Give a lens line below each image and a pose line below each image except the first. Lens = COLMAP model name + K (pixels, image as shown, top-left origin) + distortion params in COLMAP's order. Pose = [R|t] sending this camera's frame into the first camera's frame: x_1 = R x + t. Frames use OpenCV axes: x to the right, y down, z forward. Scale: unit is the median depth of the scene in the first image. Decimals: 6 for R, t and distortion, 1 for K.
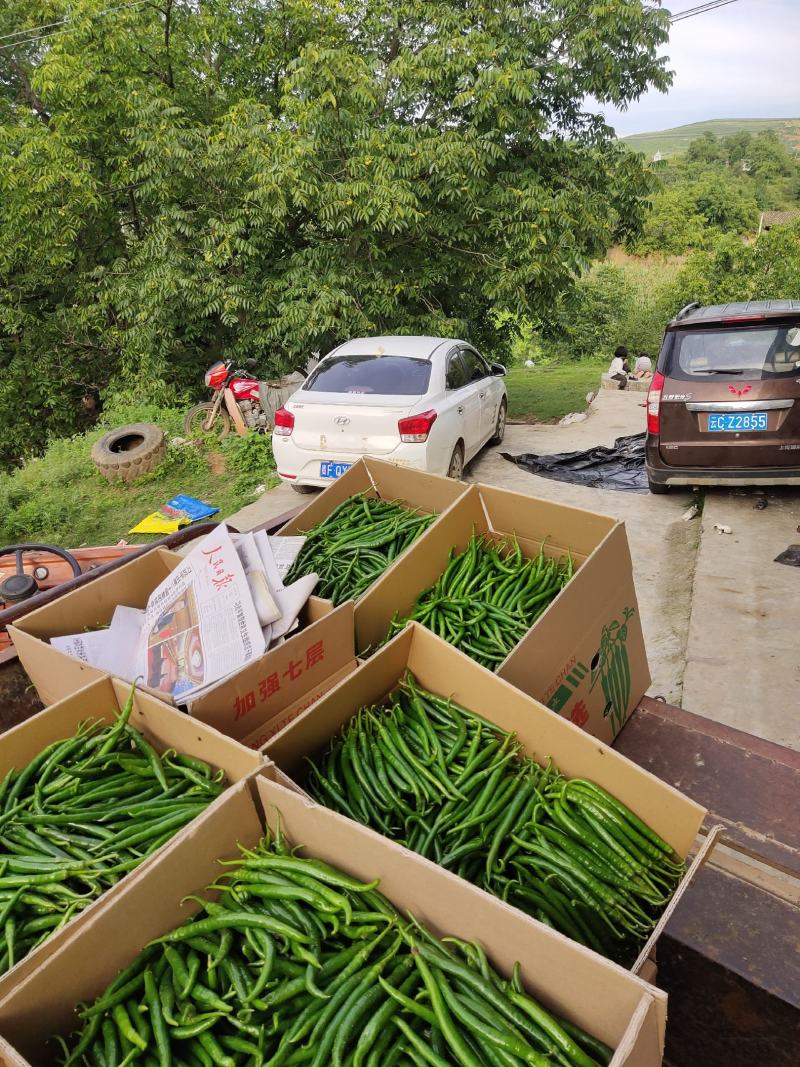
lens RADIAL K [[795.0, 0, 394.6], [0, 795.0, 528.7], [0, 0, 1]] dist [0.080927, -0.115439]
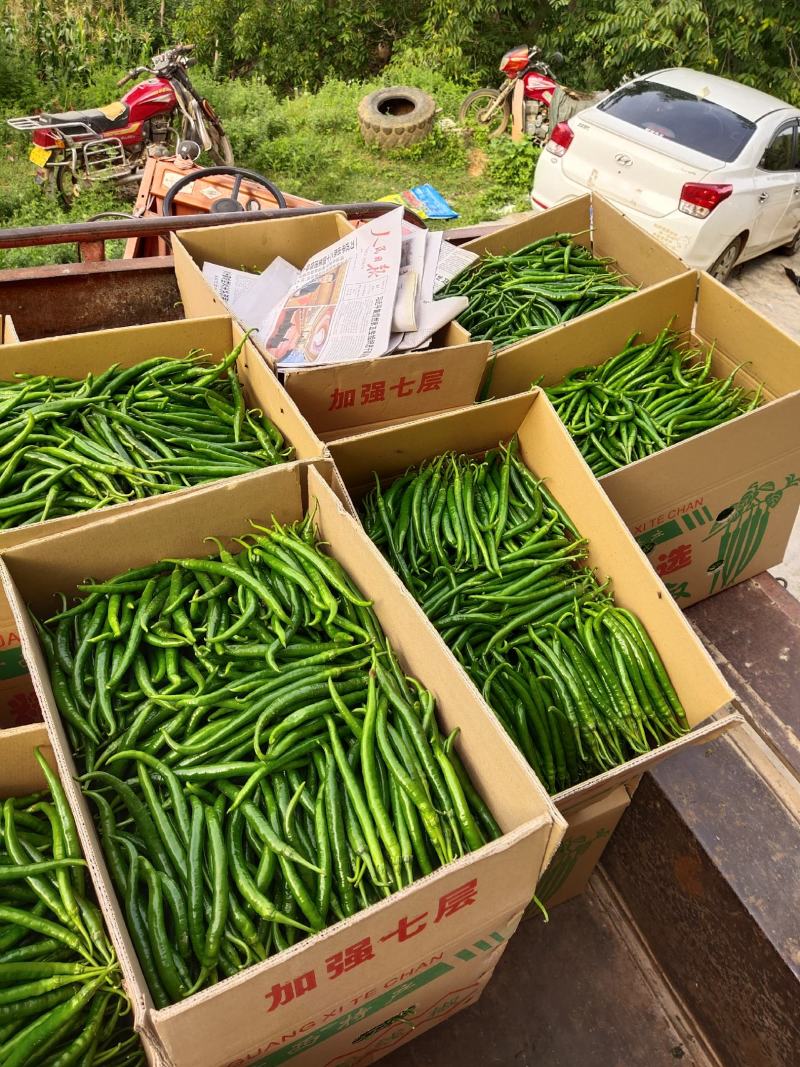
lens RADIAL K [[795.0, 0, 395.5], [0, 795.0, 529.0], [0, 0, 1]] dist [0.080927, -0.115439]
pose [[0.893713, 0.419551, -0.158917, 0.099987], [-0.348703, 0.872470, 0.342348, 0.002894], [0.282283, -0.250546, 0.926036, 0.082582]]
